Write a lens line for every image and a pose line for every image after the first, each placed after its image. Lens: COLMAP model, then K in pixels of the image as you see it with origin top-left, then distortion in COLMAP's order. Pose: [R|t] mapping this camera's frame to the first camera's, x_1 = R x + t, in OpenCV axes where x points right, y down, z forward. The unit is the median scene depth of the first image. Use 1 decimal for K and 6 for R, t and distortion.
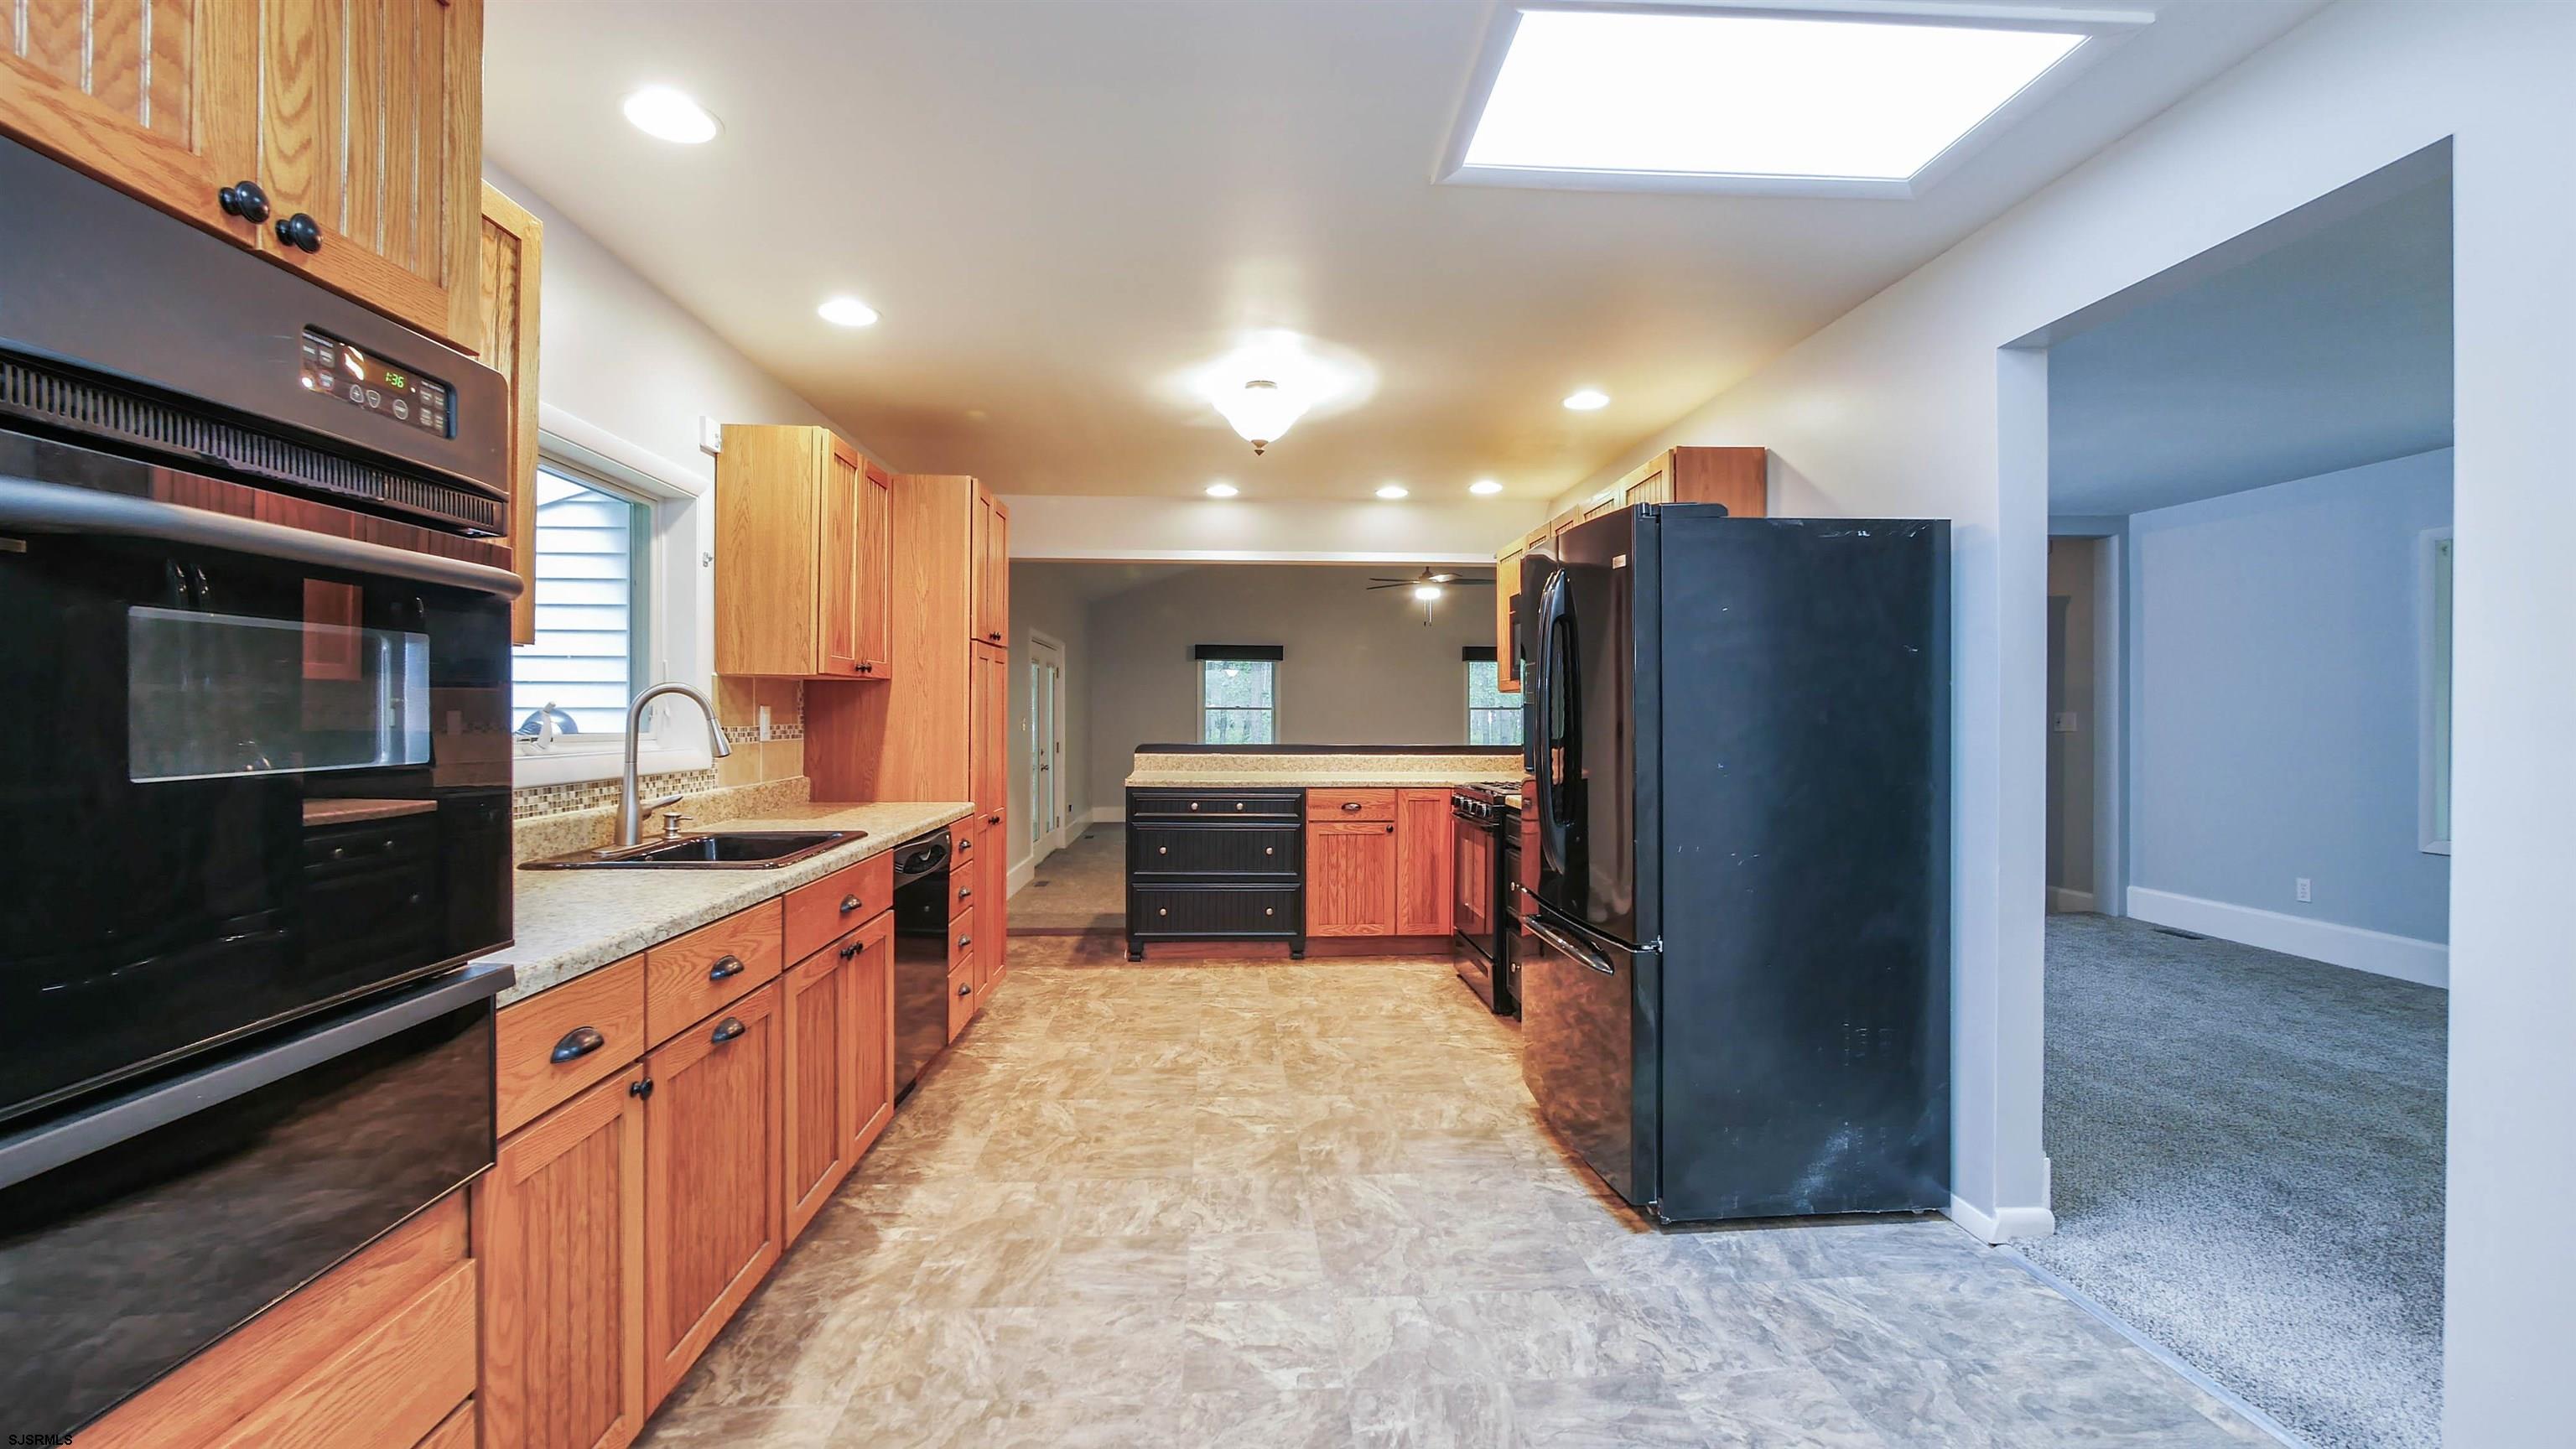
lens RADIAL K [[1072.9, 0, 1274.6], [0, 1072.9, 711.1], [0, 0, 1]] dist [-0.000561, 0.000121]
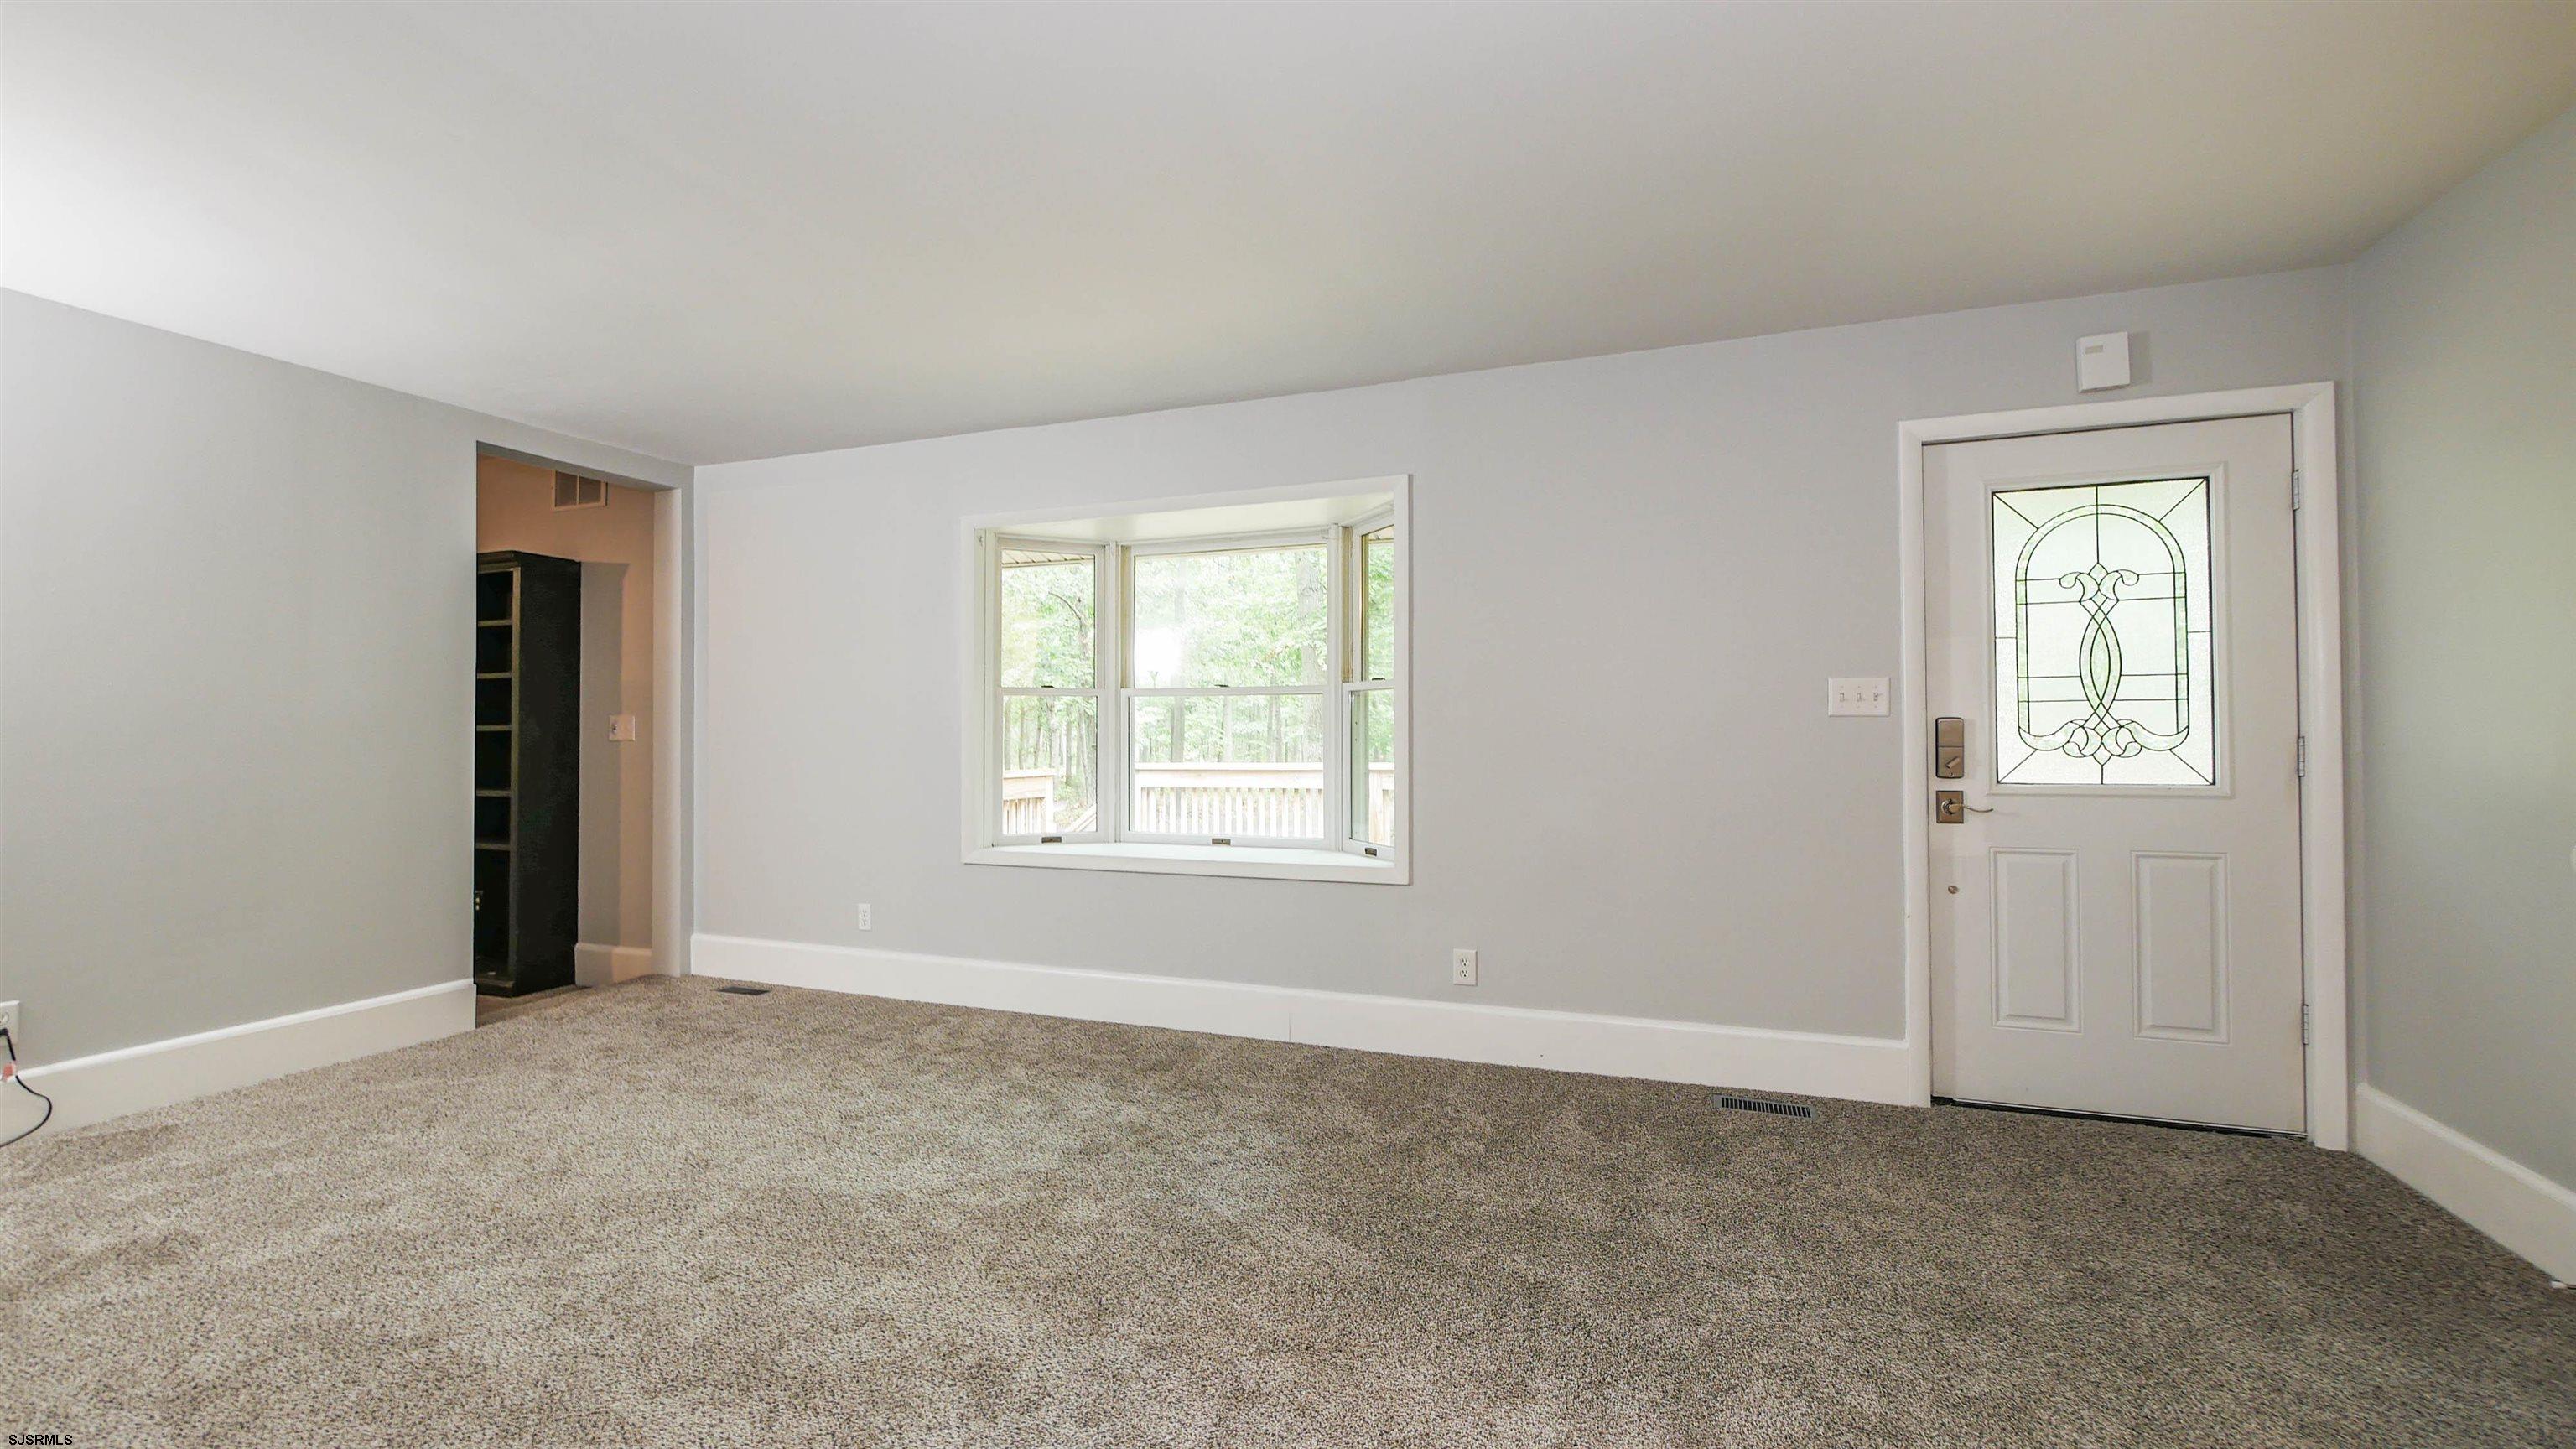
lens RADIAL K [[1072.9, 0, 1274.6], [0, 1072.9, 711.1], [0, 0, 1]] dist [-0.000561, 0.000121]
pose [[0.424865, 0.012517, 0.905170, 0.315883], [0.005765, 0.999847, -0.016532, 0.017278], [-0.905238, 0.012242, 0.424728, 0.332706]]
